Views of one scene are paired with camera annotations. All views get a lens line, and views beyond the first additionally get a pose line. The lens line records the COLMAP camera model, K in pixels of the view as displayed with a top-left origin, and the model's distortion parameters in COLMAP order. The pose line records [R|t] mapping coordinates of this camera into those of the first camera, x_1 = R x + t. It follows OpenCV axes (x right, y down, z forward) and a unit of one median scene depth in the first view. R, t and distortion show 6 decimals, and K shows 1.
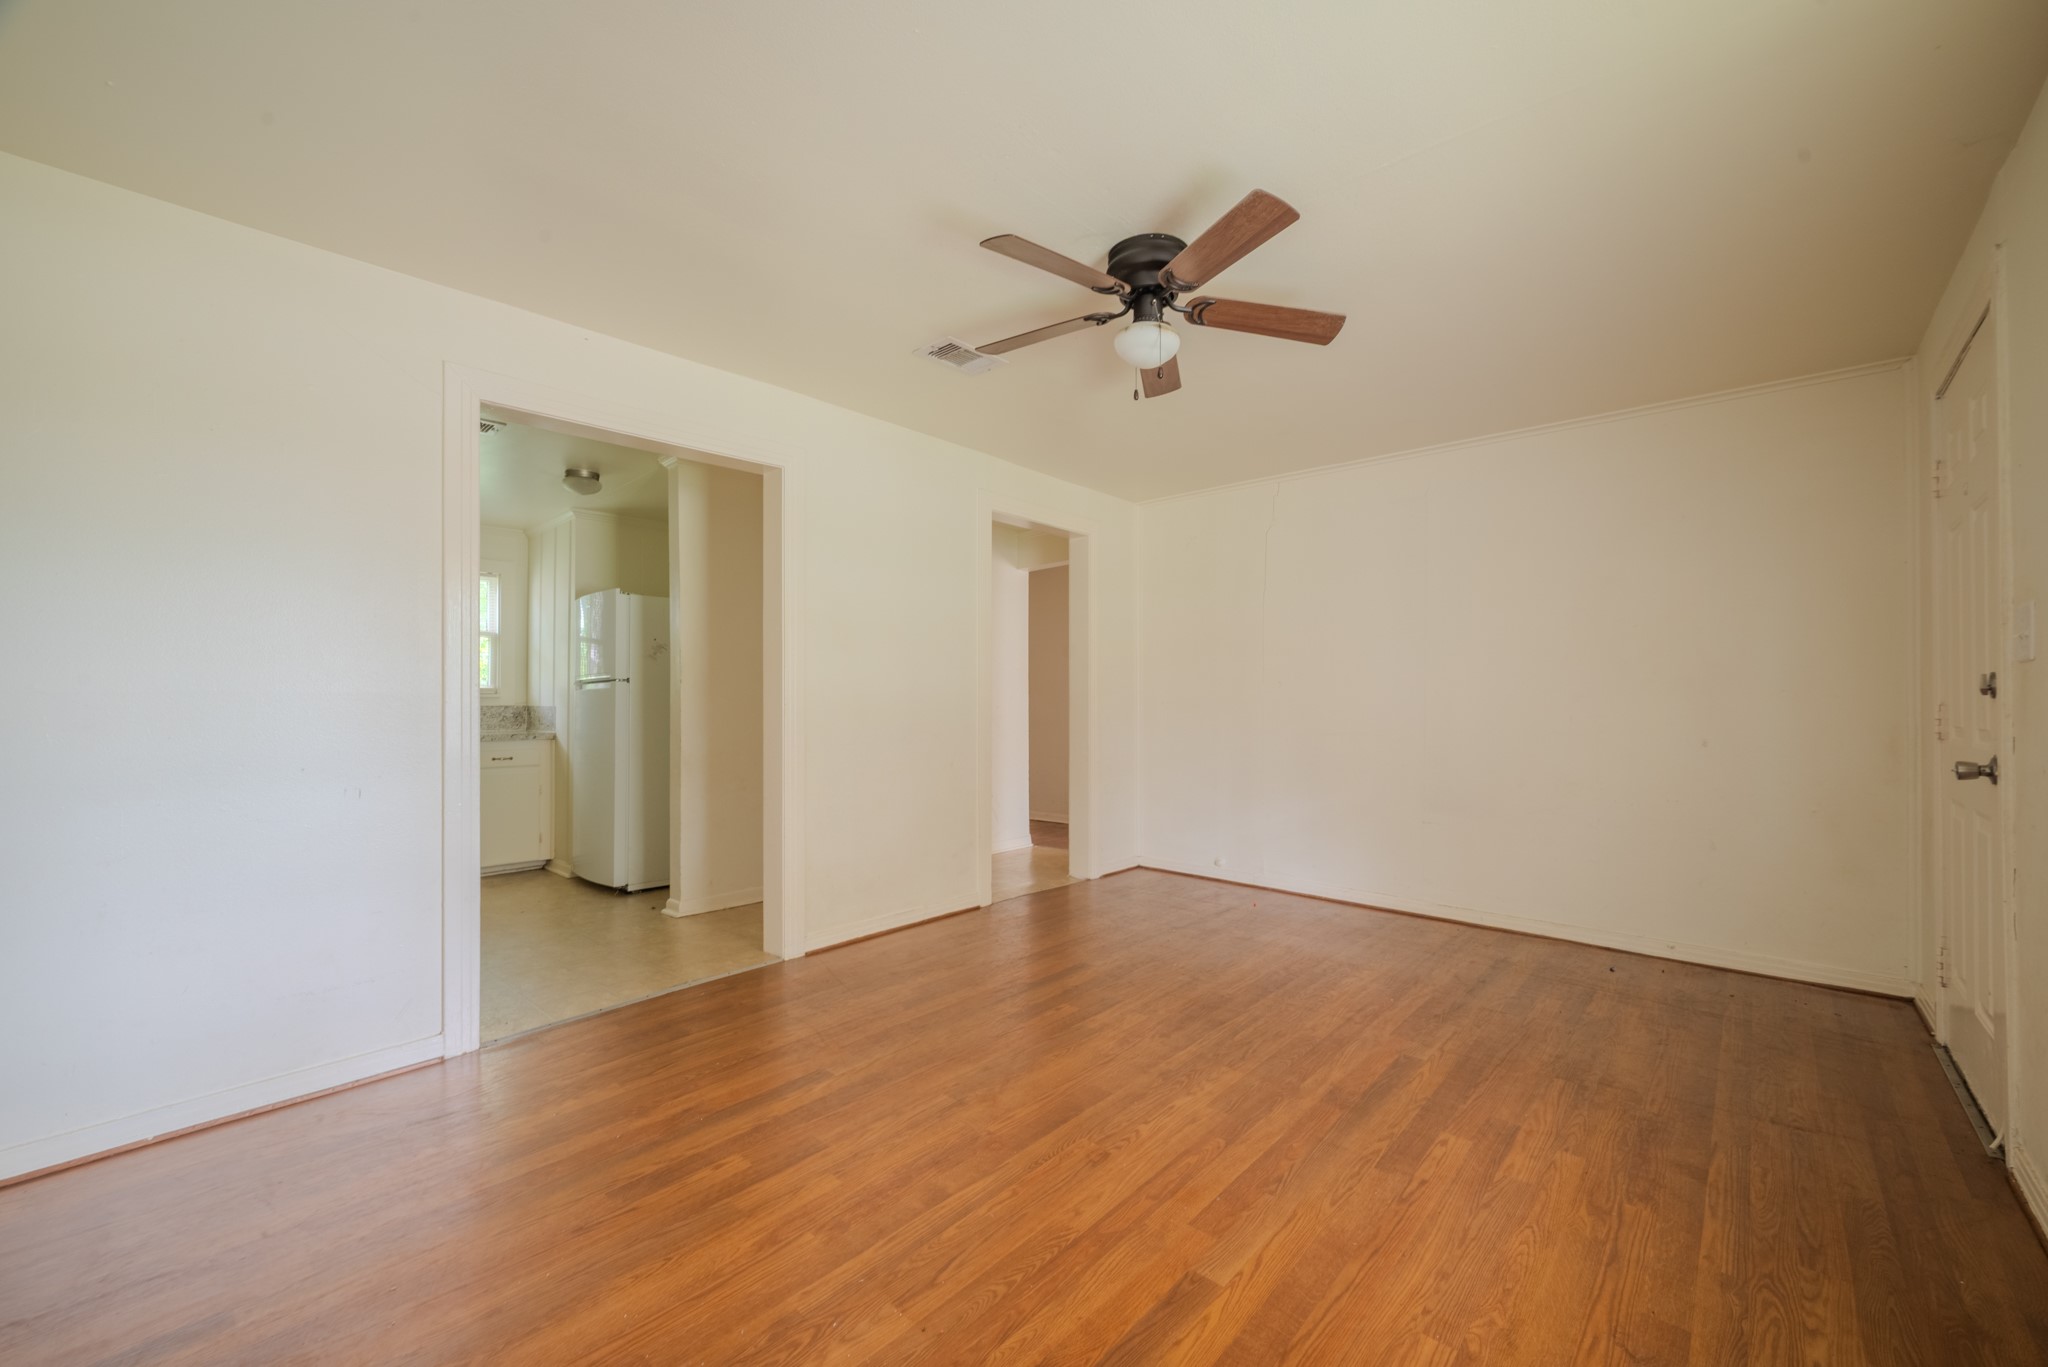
lens RADIAL K [[799.7, 0, 1015.6], [0, 799.7, 693.3], [0, 0, 1]] dist [0.010477, -0.000189]
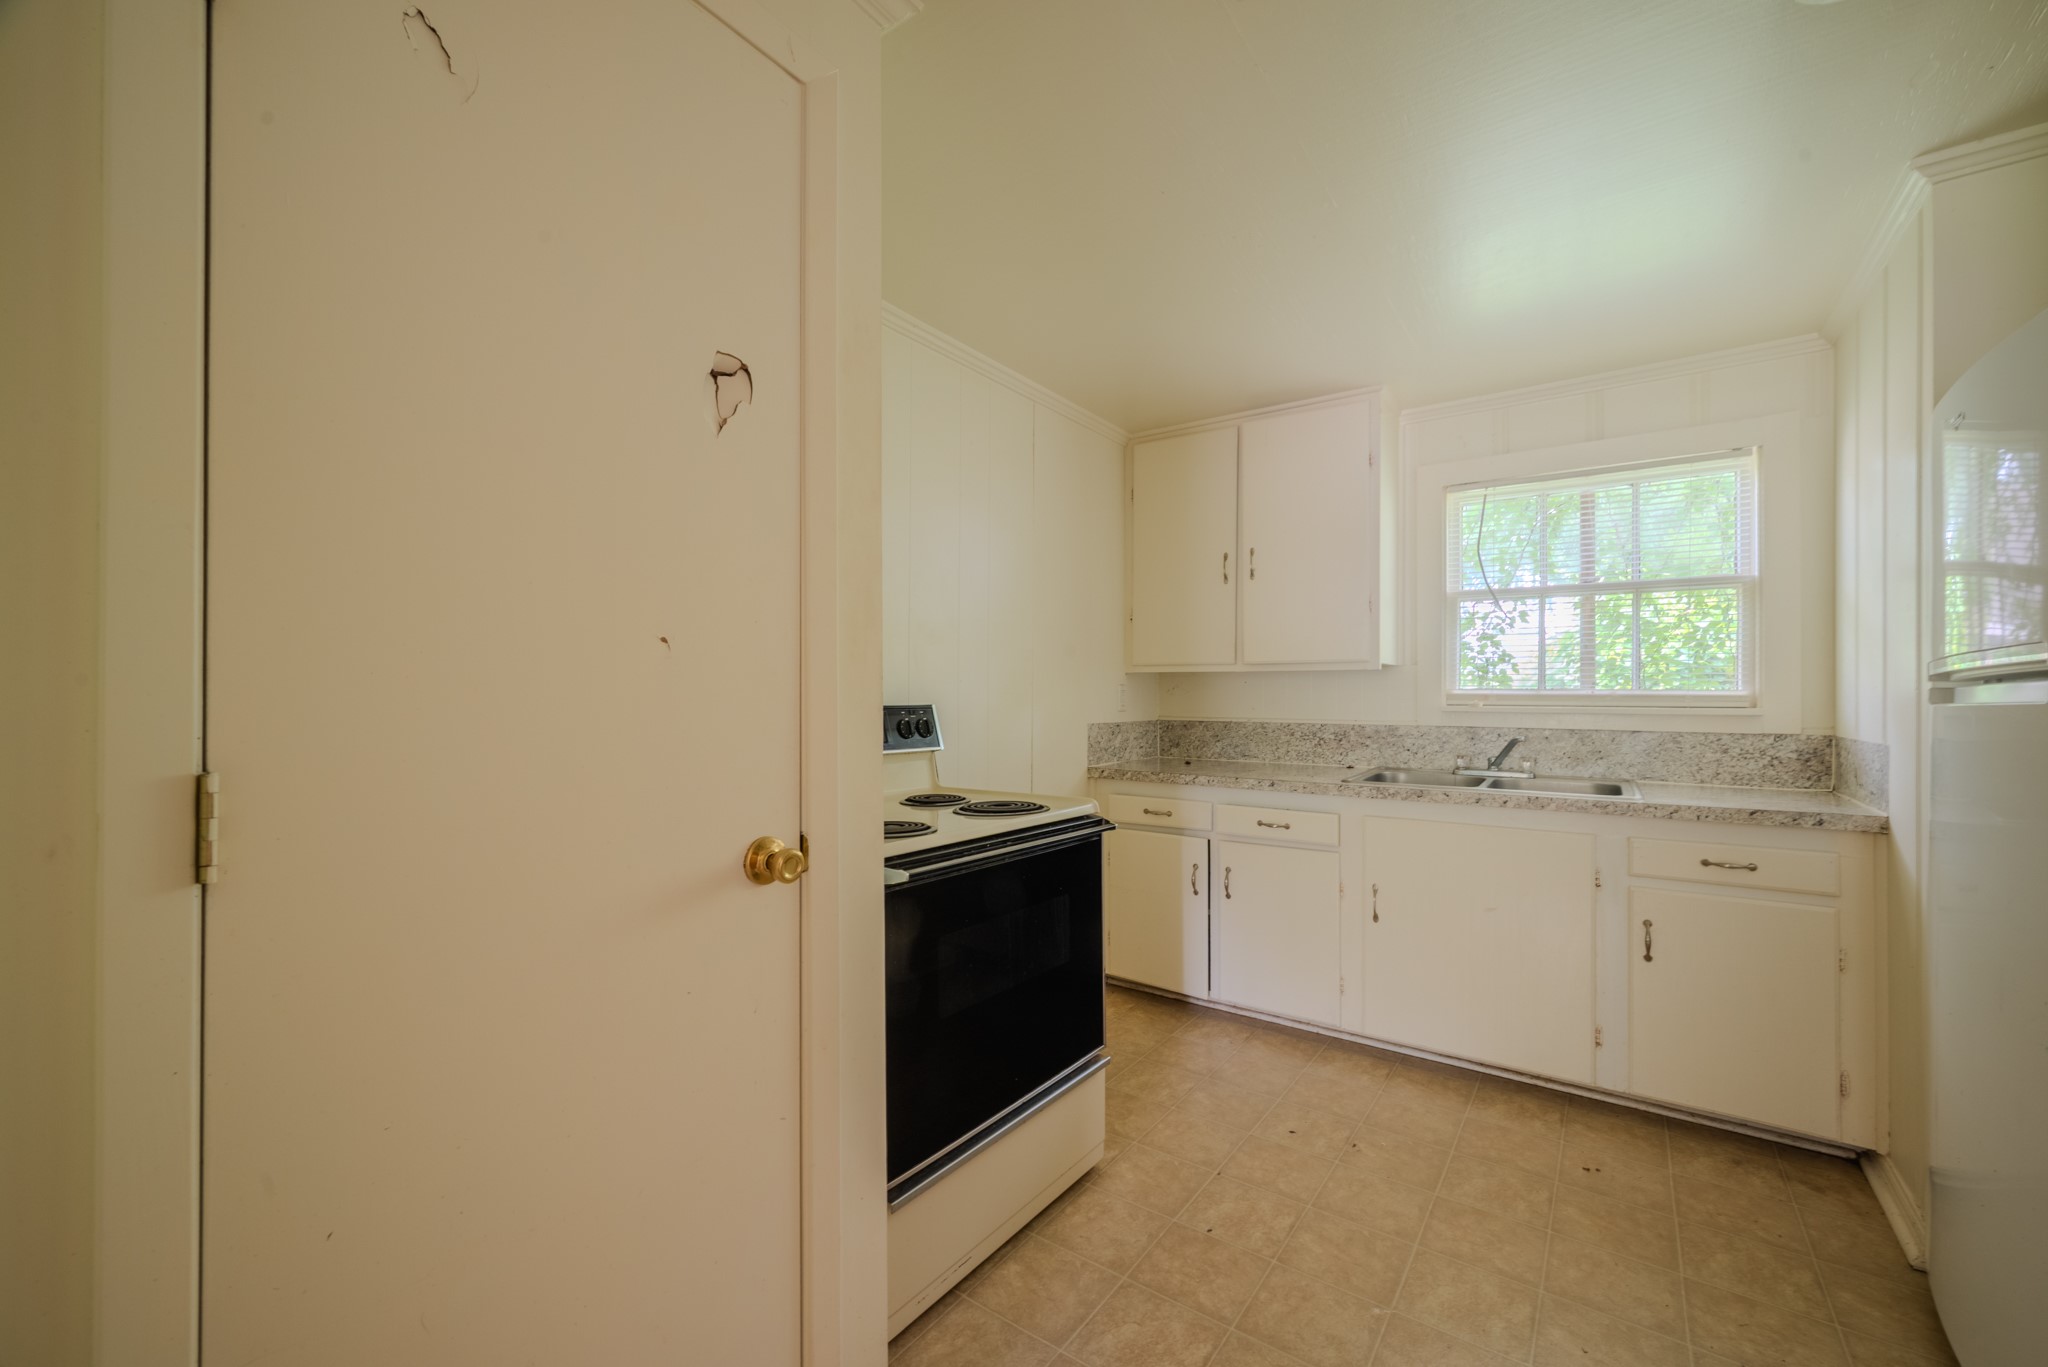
lens RADIAL K [[808.4, 0, 1032.6], [0, 808.4, 693.0], [0, 0, 1]] dist [-0.000785, -0.000358]
pose [[0.126490, -0.004533, -0.991958, -0.425933], [0.008077, 0.999961, -0.003540, -0.016220], [0.991935, -0.007564, 0.126522, 0.941840]]
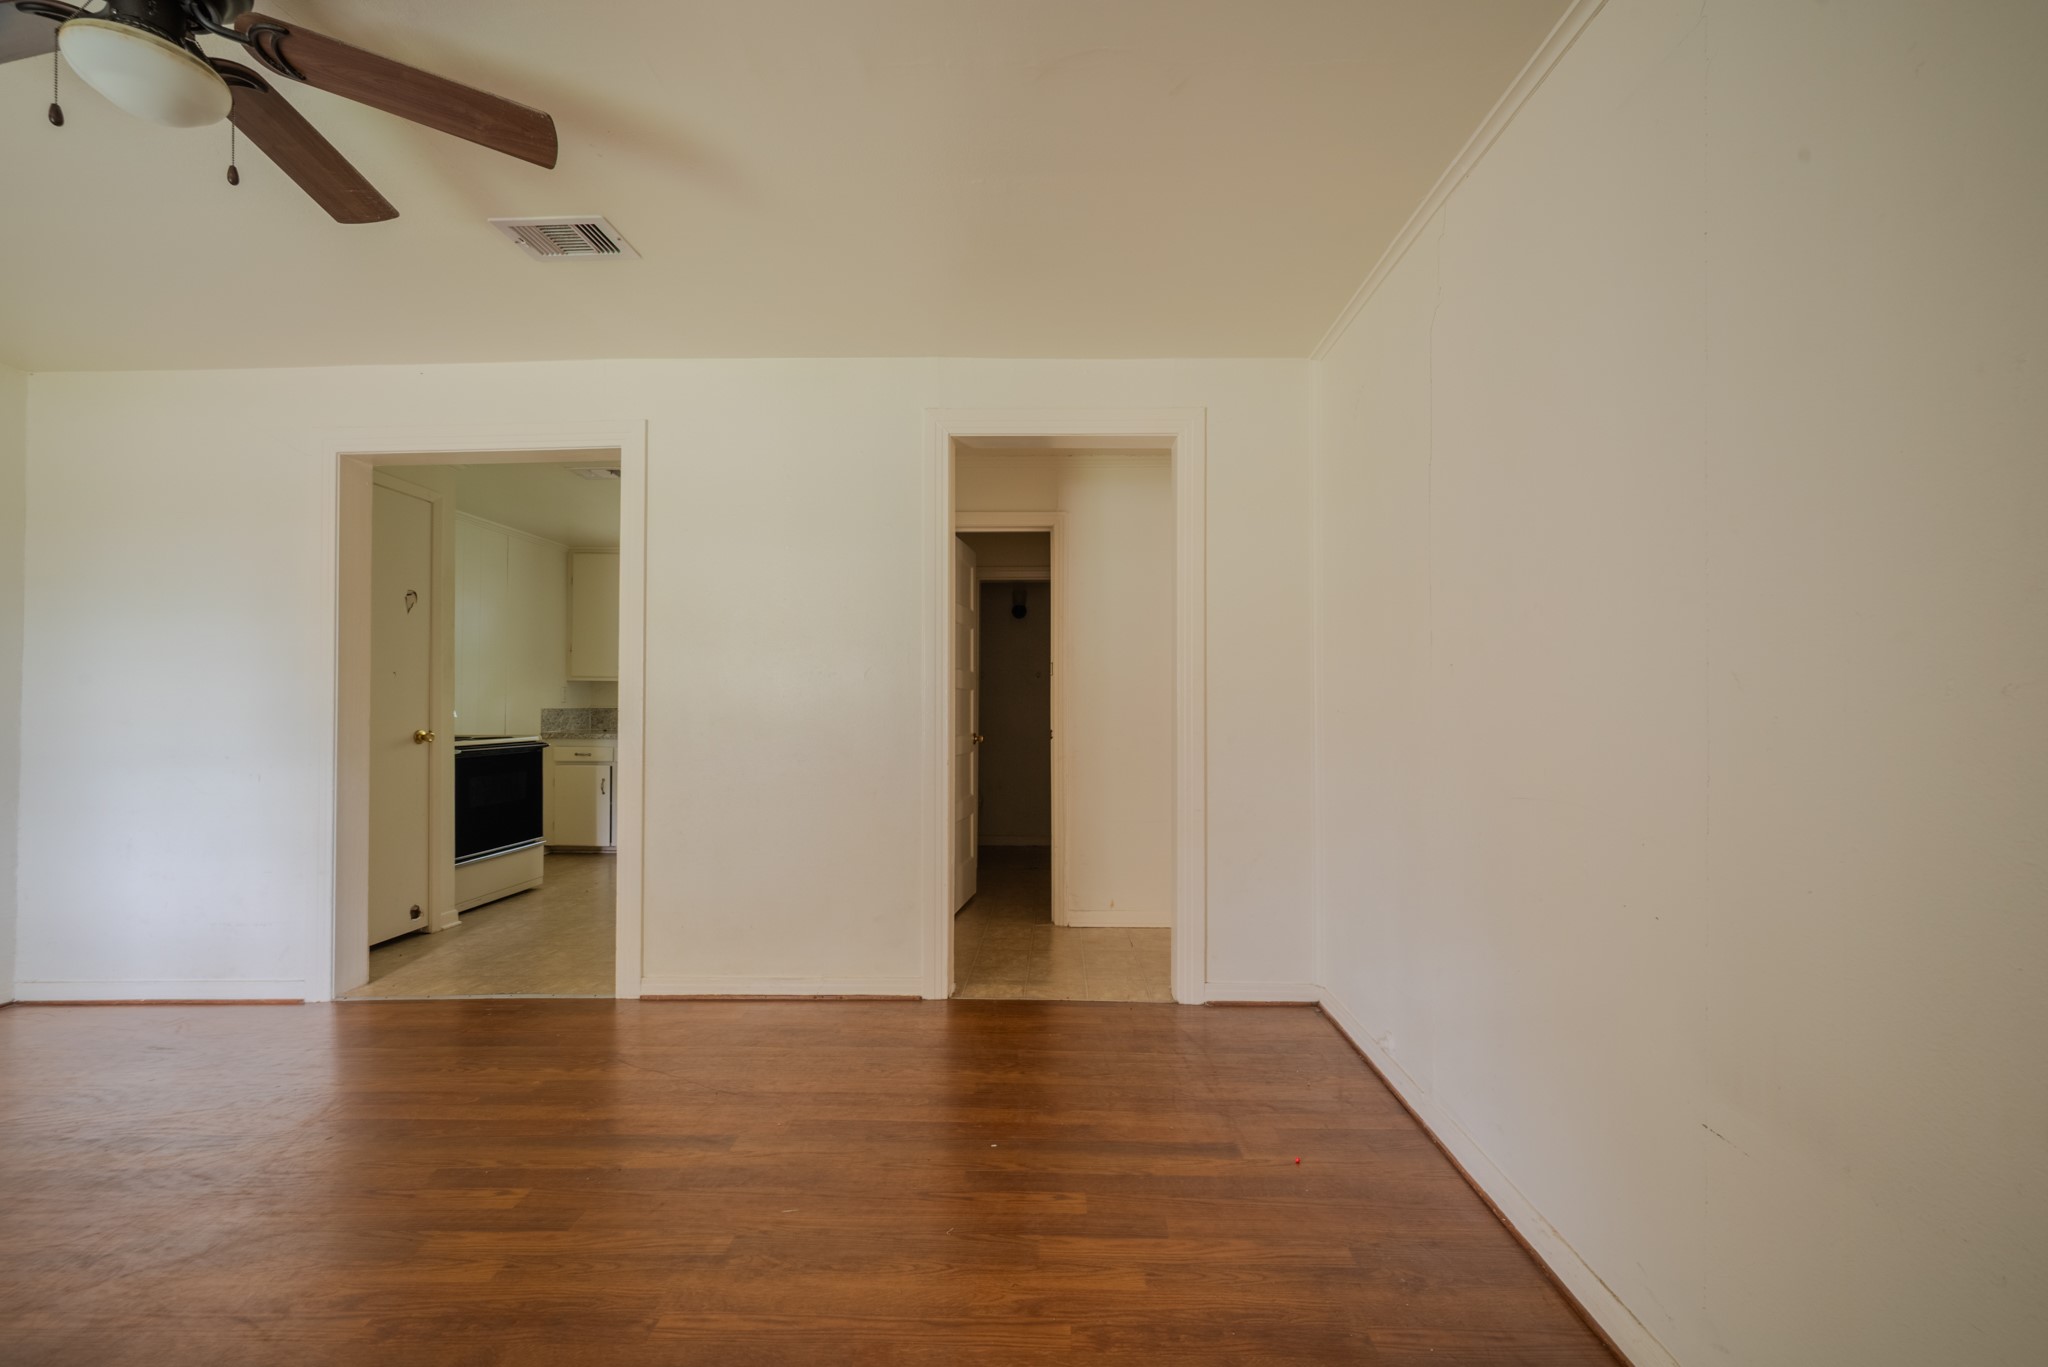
lens RADIAL K [[799.7, 0, 1015.6], [0, 799.7, 693.3], [0, 0, 1]] dist [0.010477, -0.000189]
pose [[0.652066, -0.007070, -0.758129, 0.695812], [0.005720, 0.999974, -0.004406, -0.001474], [0.758141, -0.001464, 0.652089, 0.761492]]
